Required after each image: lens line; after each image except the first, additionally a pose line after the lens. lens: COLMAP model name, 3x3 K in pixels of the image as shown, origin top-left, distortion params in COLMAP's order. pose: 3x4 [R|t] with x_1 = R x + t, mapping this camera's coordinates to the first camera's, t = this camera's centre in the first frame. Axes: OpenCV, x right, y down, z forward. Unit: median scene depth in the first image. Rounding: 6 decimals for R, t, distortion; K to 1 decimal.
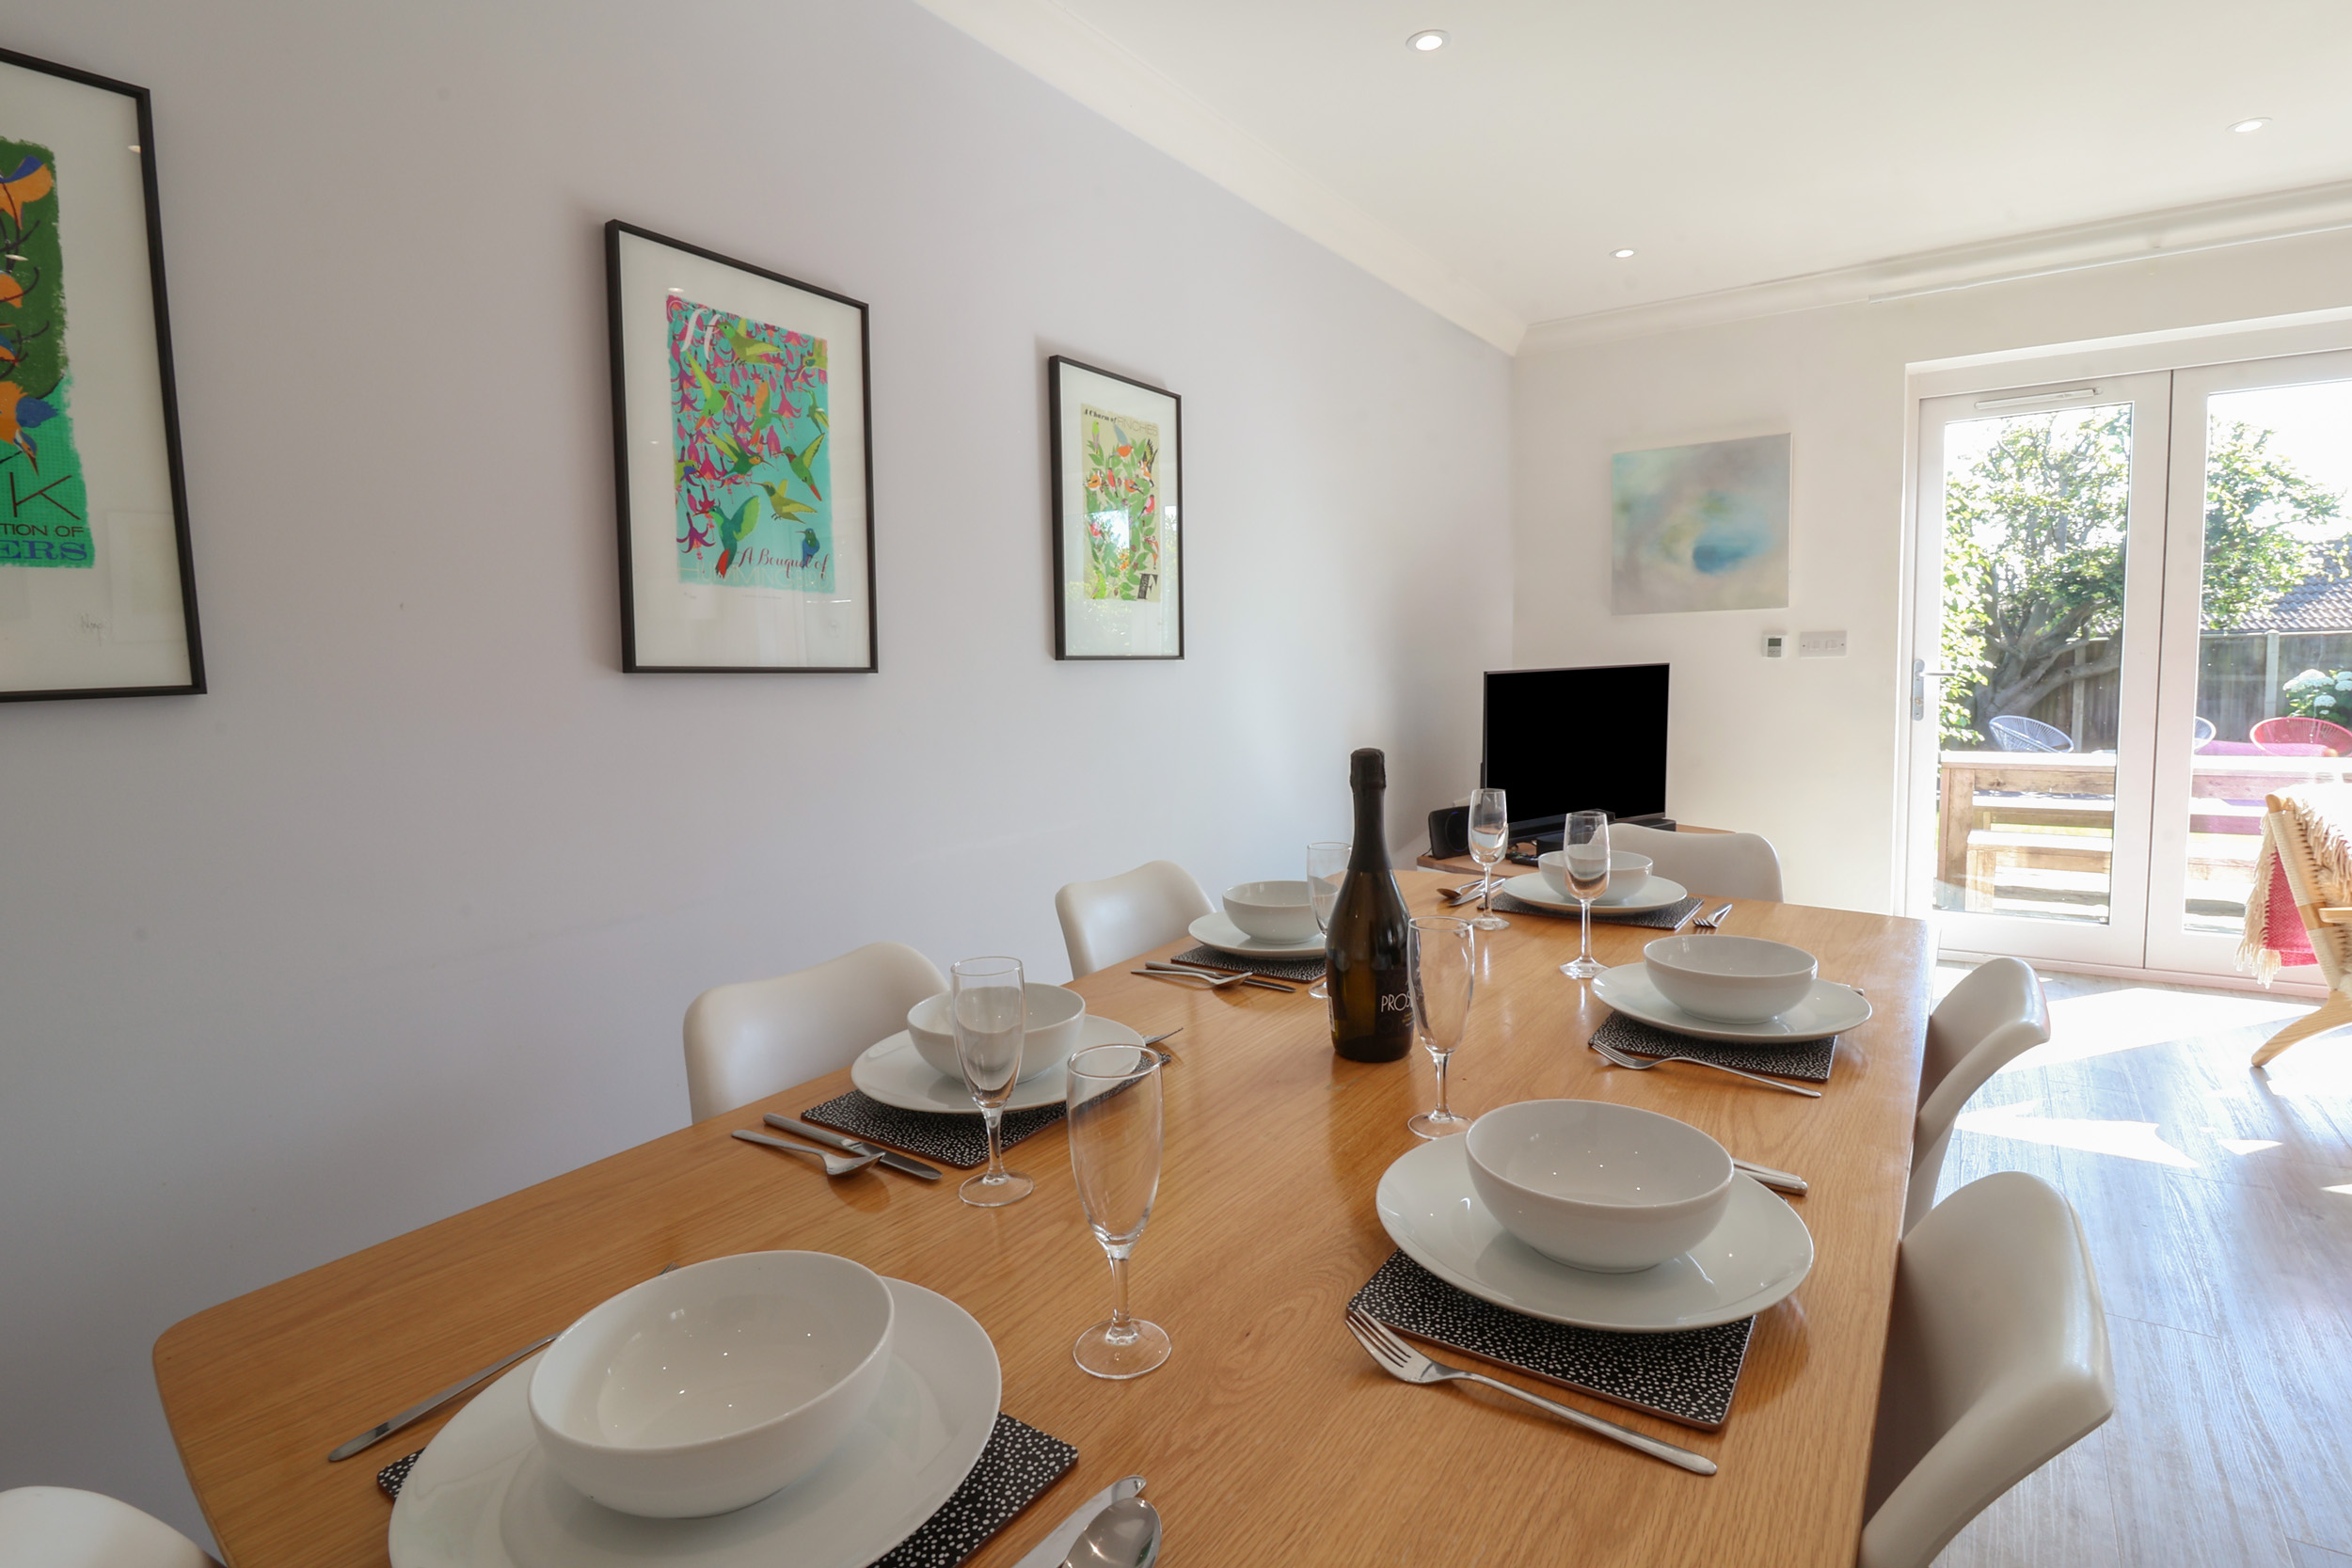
lens RADIAL K [[1104.1, 0, 1176.0], [0, 1104.1, 784.0], [0, 0, 1]] dist [-0.002572, -0.000526]
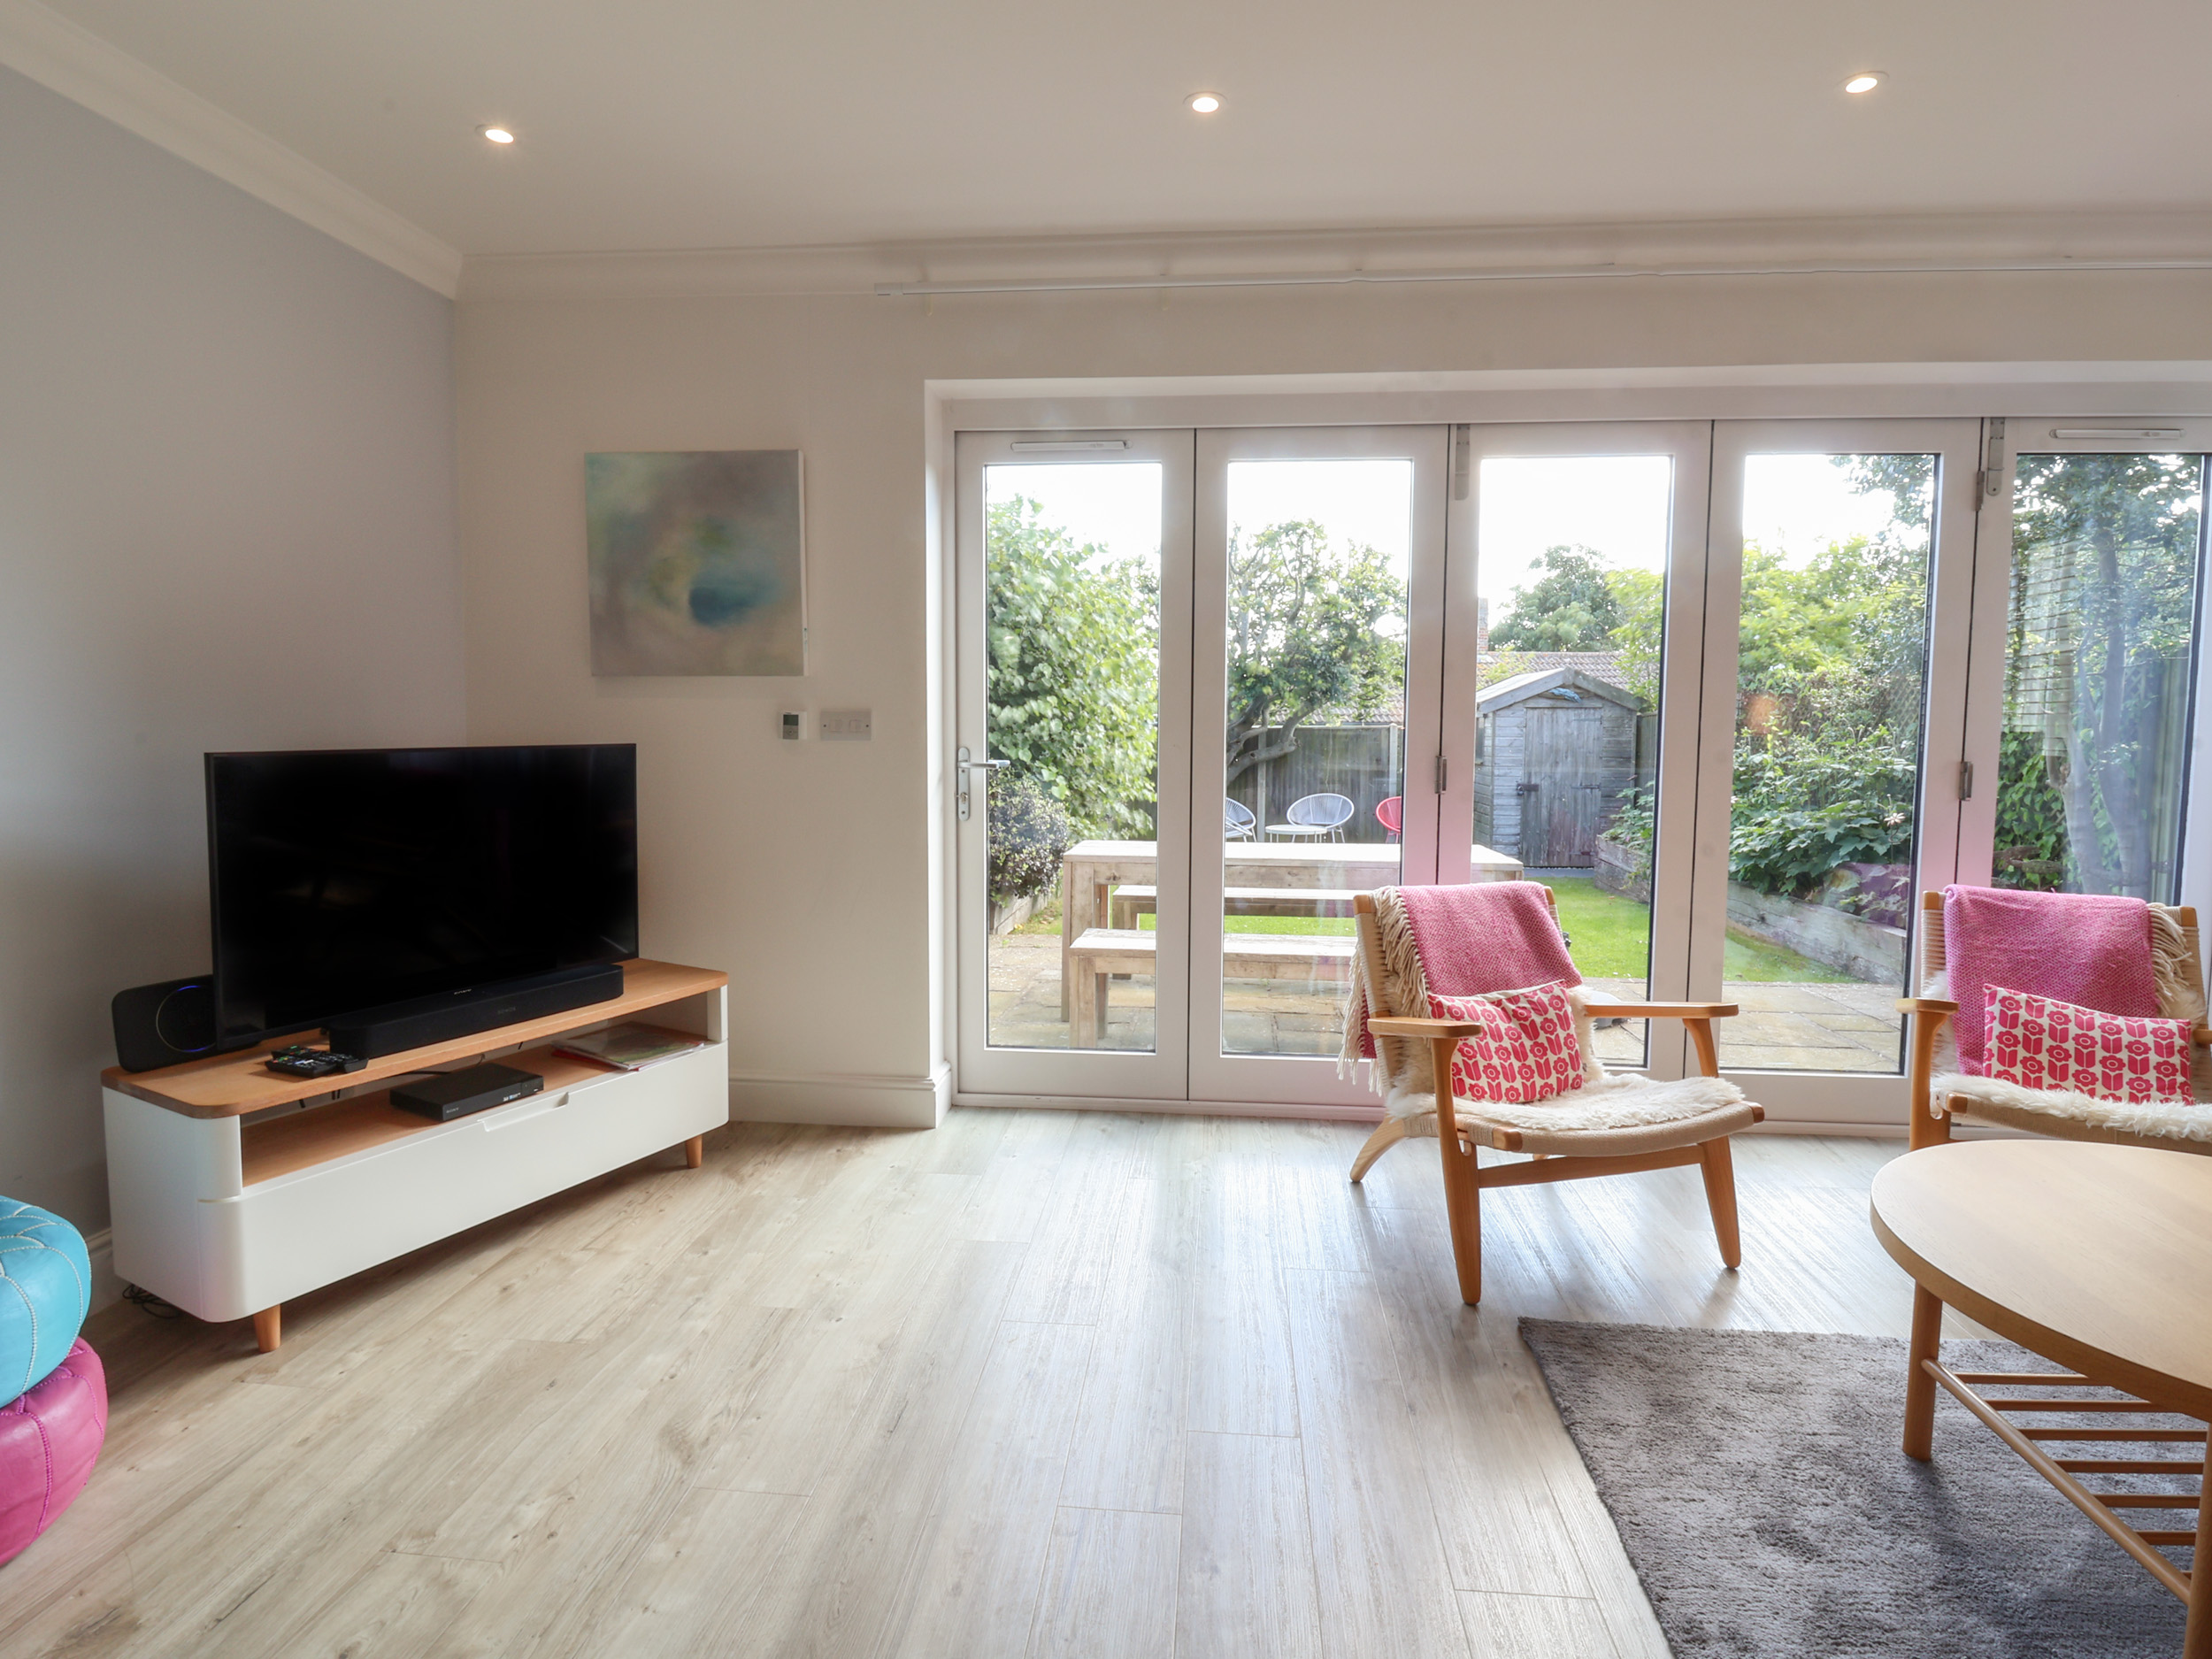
lens RADIAL K [[1014.2, 0, 1106.0], [0, 1014.2, 829.5], [0, 0, 1]] dist [-0.001363, -0.000220]
pose [[0.897764, -0.012414, 0.440301, 0.419484], [0.015769, 0.999868, -0.003962, -0.045354], [-0.440194, 0.010501, 0.897841, 0.262571]]
